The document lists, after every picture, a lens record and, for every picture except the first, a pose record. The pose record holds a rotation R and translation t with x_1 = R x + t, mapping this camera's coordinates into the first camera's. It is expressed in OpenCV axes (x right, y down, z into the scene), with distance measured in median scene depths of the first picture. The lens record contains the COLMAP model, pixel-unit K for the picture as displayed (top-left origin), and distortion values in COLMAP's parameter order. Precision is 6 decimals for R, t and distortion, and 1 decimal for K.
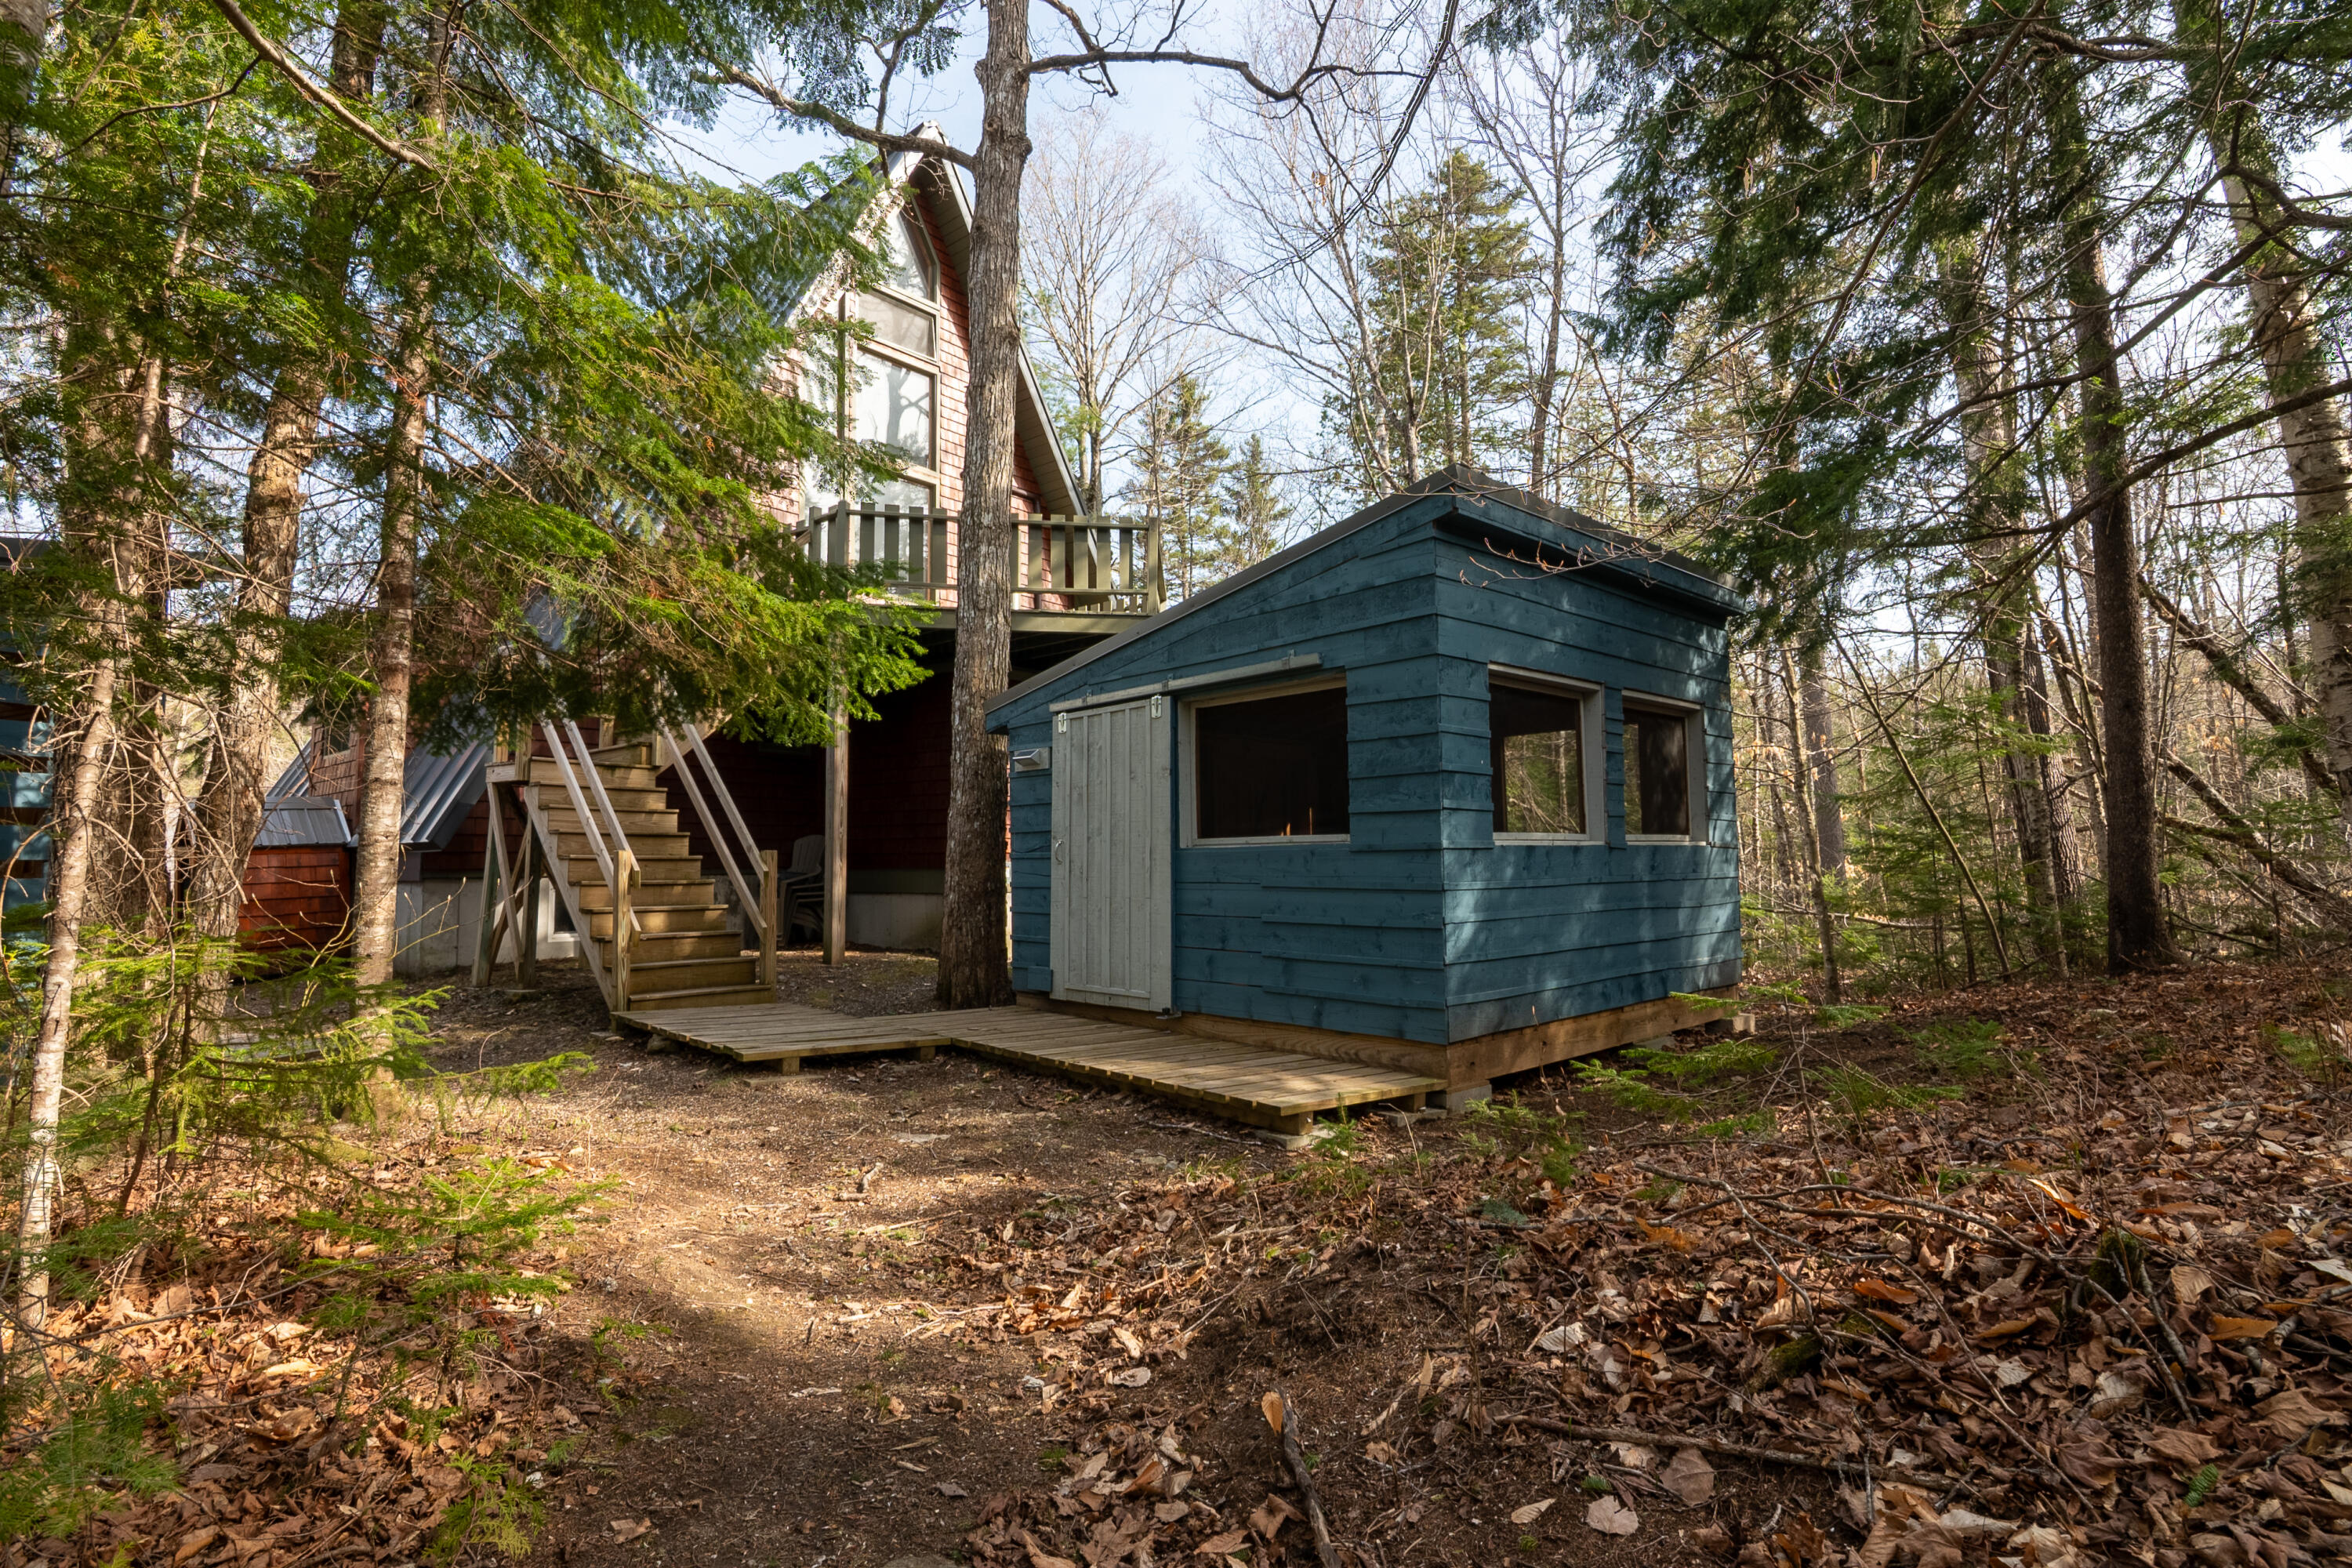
lens RADIAL K [[1154.6, 0, 1175.9], [0, 1154.6, 775.7], [0, 0, 1]] dist [-0.015701, -0.006901]
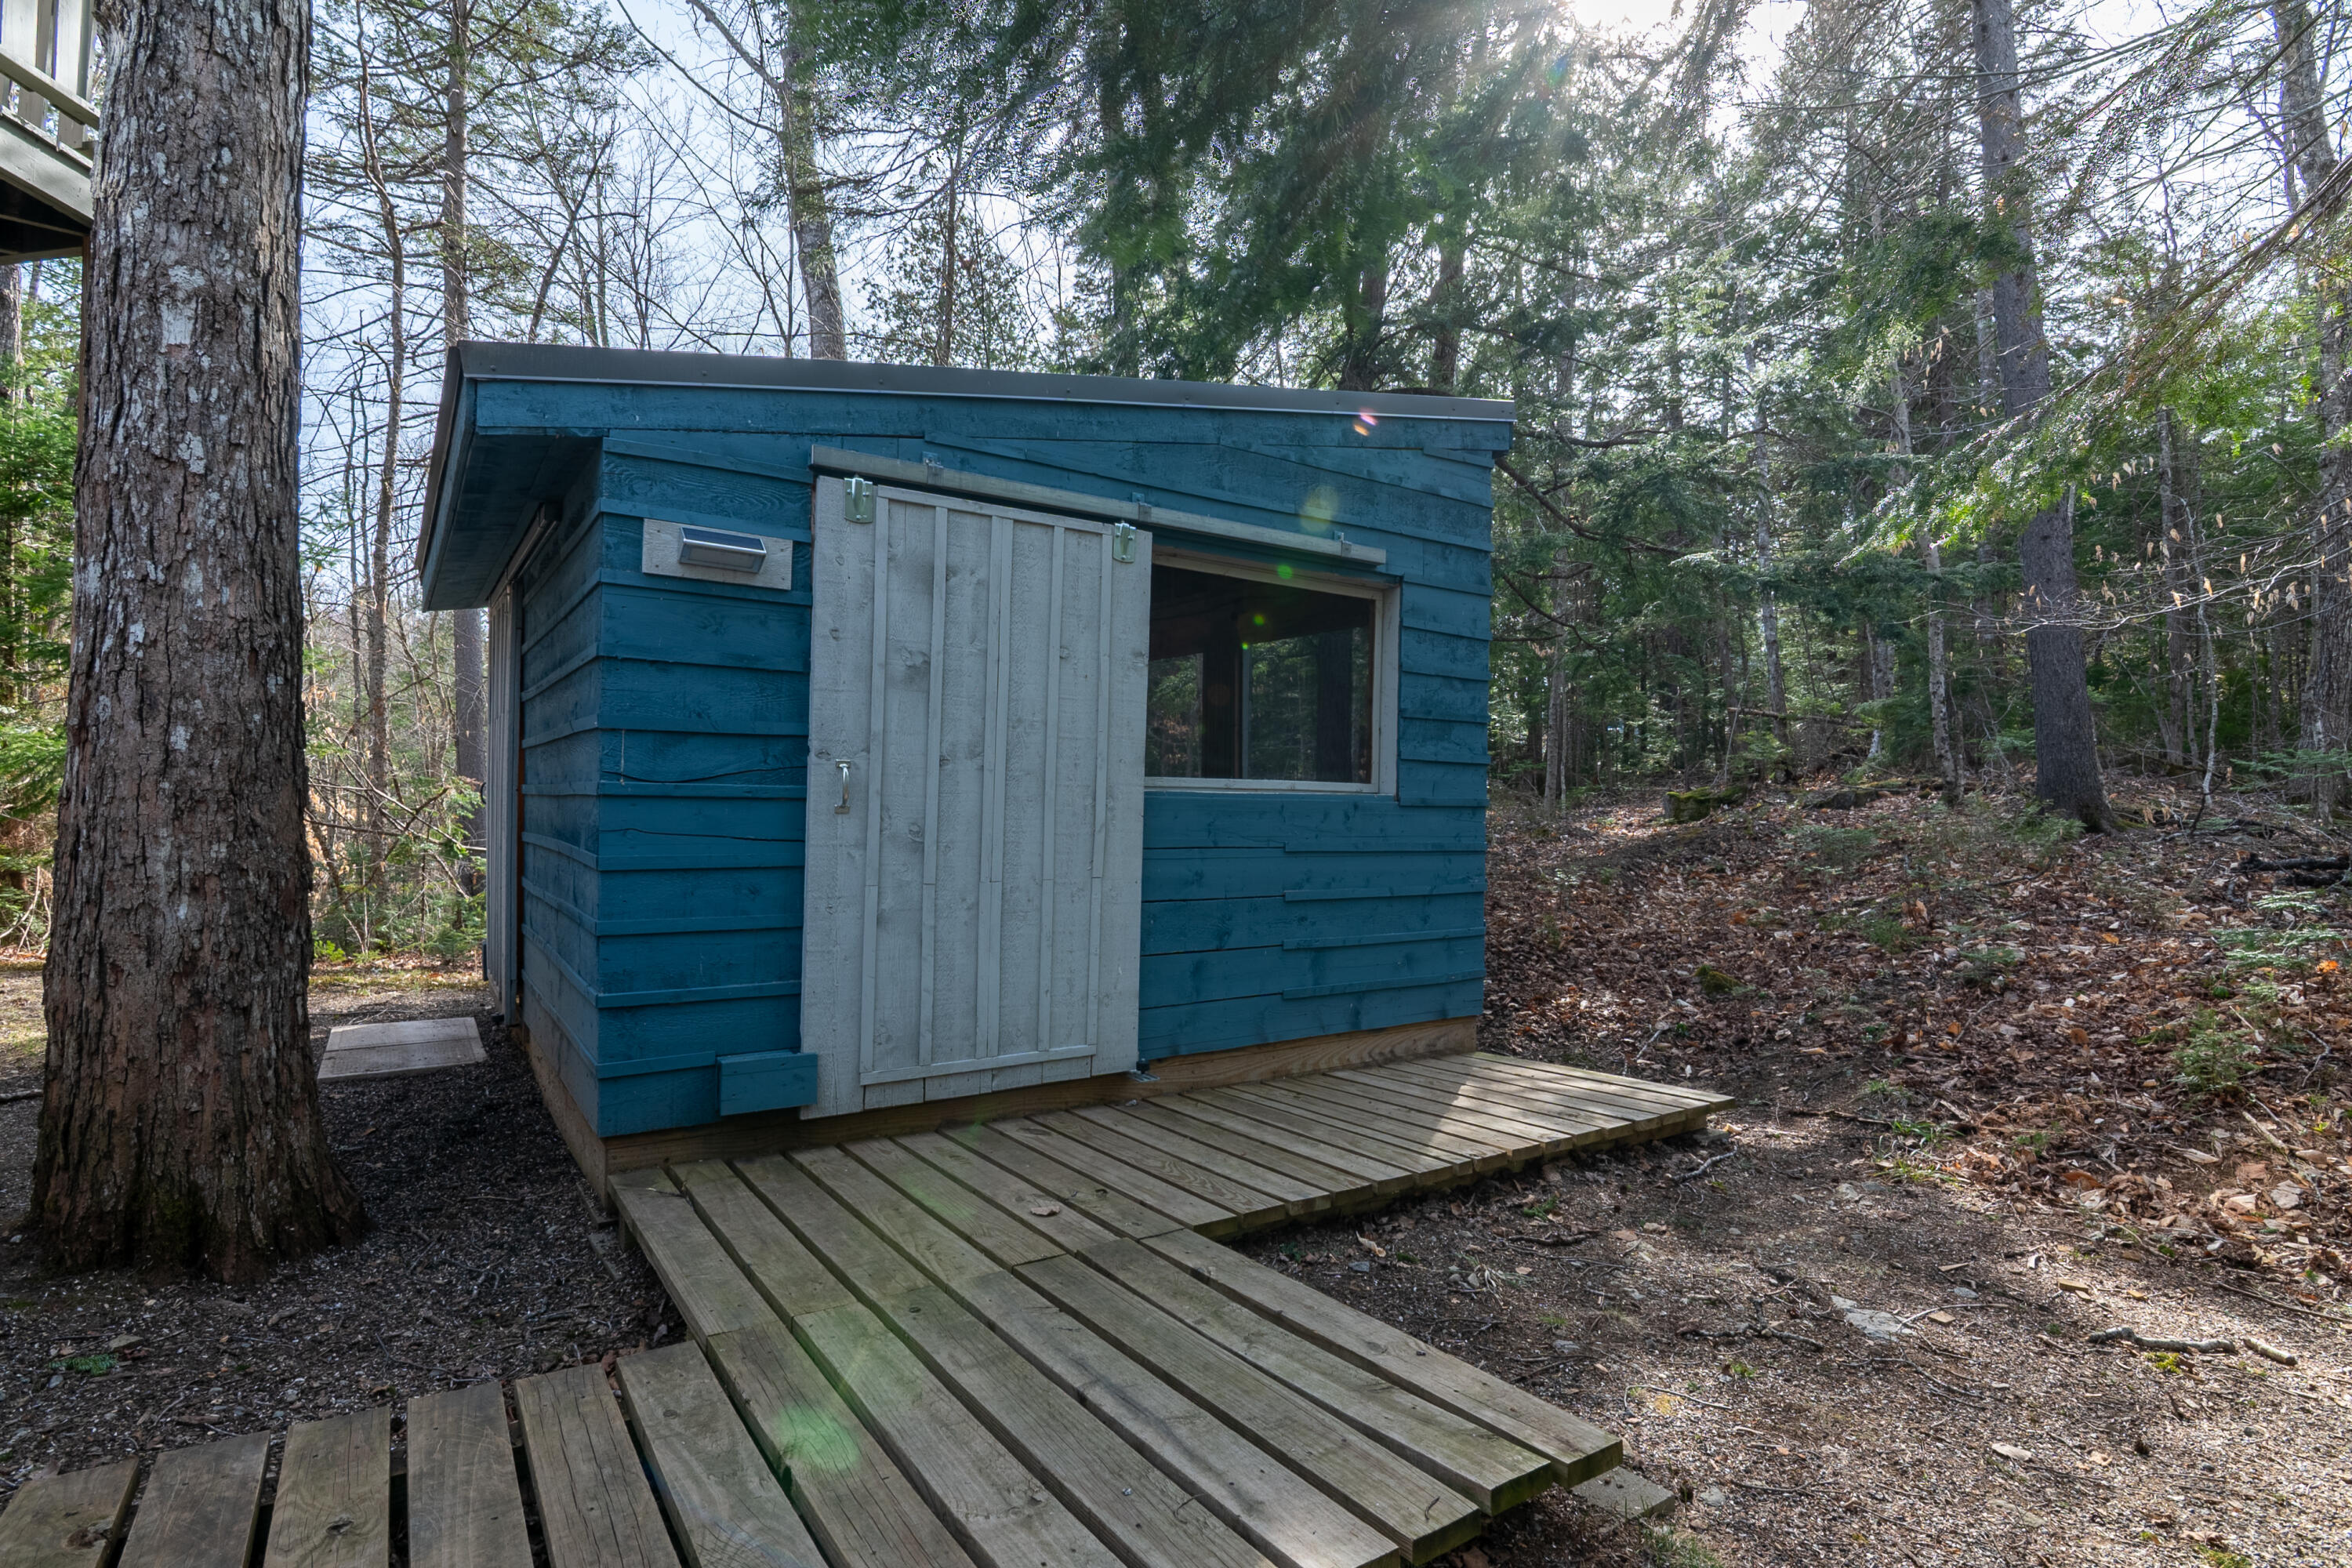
lens RADIAL K [[1154.6, 0, 1175.2], [0, 1154.6, 800.2], [0, 0, 1]] dist [-0.015701, -0.006901]
pose [[0.142966, 0.023073, 0.989459, -0.613301], [-0.081150, 0.996635, -0.011515, 0.076271], [-0.986395, -0.078648, 0.144357, 0.940474]]
